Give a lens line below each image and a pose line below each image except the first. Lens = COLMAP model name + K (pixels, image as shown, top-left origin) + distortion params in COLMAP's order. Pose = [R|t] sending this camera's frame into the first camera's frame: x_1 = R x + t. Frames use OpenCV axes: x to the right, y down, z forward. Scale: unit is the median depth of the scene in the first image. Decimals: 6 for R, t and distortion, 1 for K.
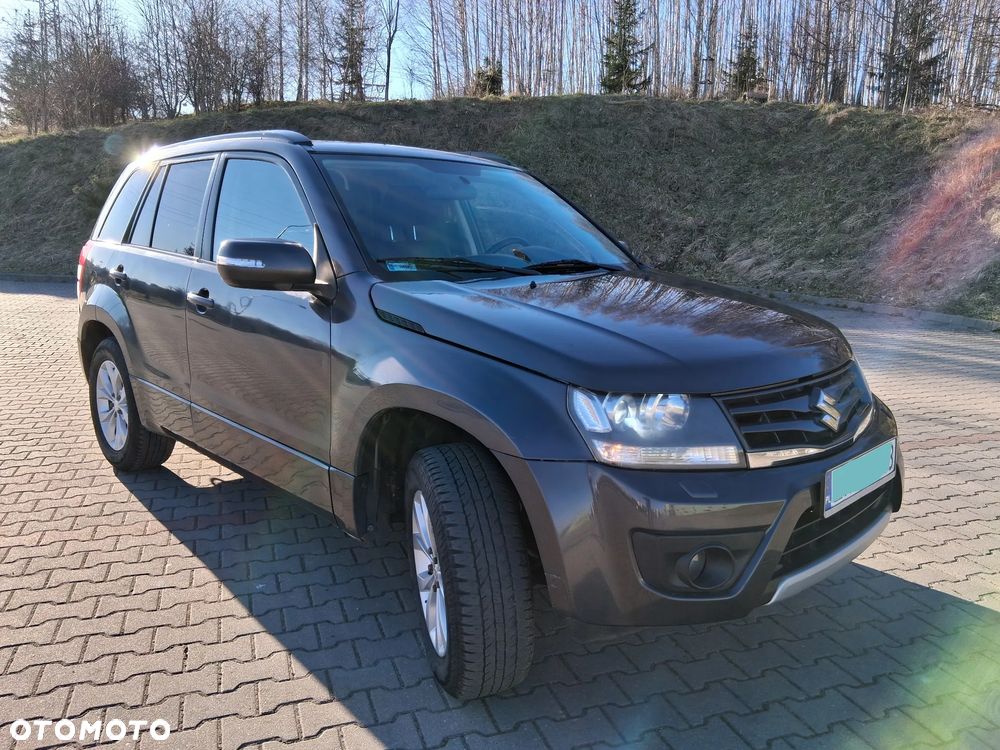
lens RADIAL K [[745.6, 0, 508.2], [0, 745.6, 402.7], [0, 0, 1]] dist [0.080206, -0.133490]
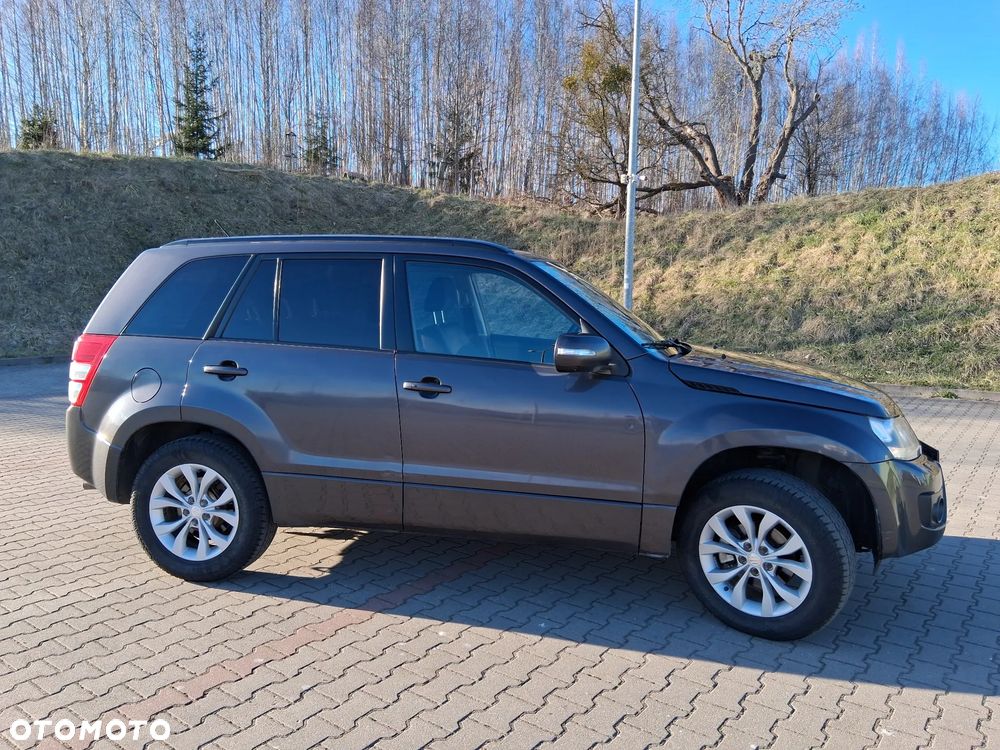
lens RADIAL K [[746.8, 0, 496.8], [0, 746.8, 408.3], [0, 0, 1]] dist [0.076945, -0.117632]
pose [[0.830346, -0.091801, 0.549634, -0.729944], [0.130412, 0.990959, -0.031503, -0.045557], [-0.541773, 0.097837, 0.834811, 0.025127]]
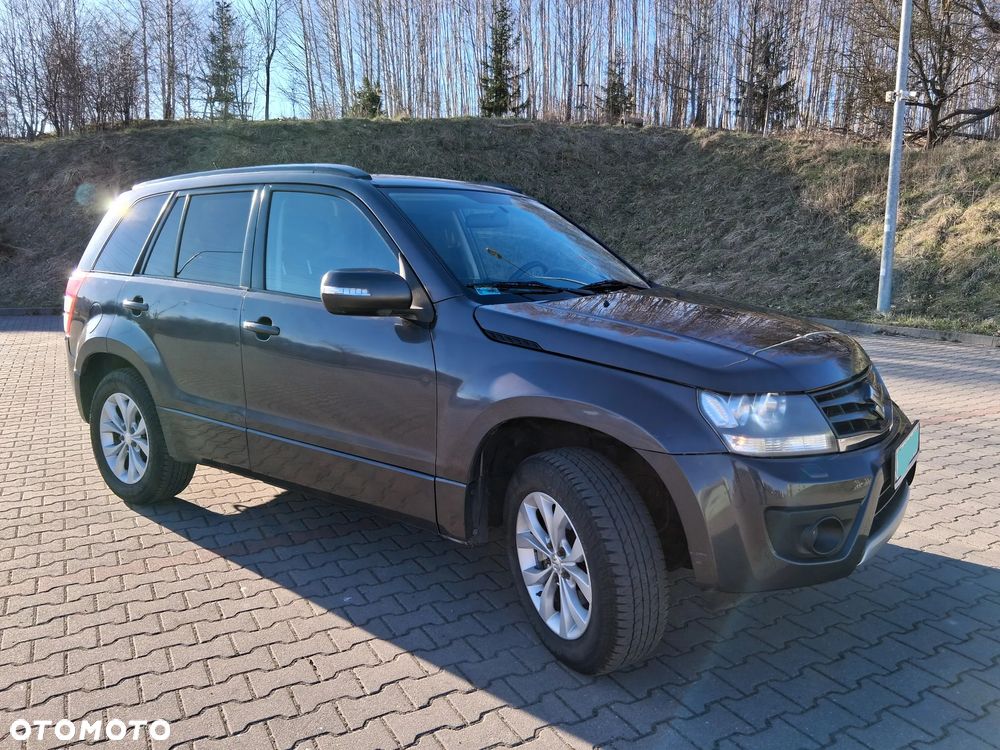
lens RADIAL K [[746.8, 0, 504.2], [0, 746.8, 405.4], [0, 0, 1]] dist [0.076945, -0.117632]
pose [[0.986399, -0.049606, 0.156701, -0.193674], [0.052697, 0.998488, -0.015630, 0.002330], [-0.155689, 0.023675, 0.987522, -0.051019]]
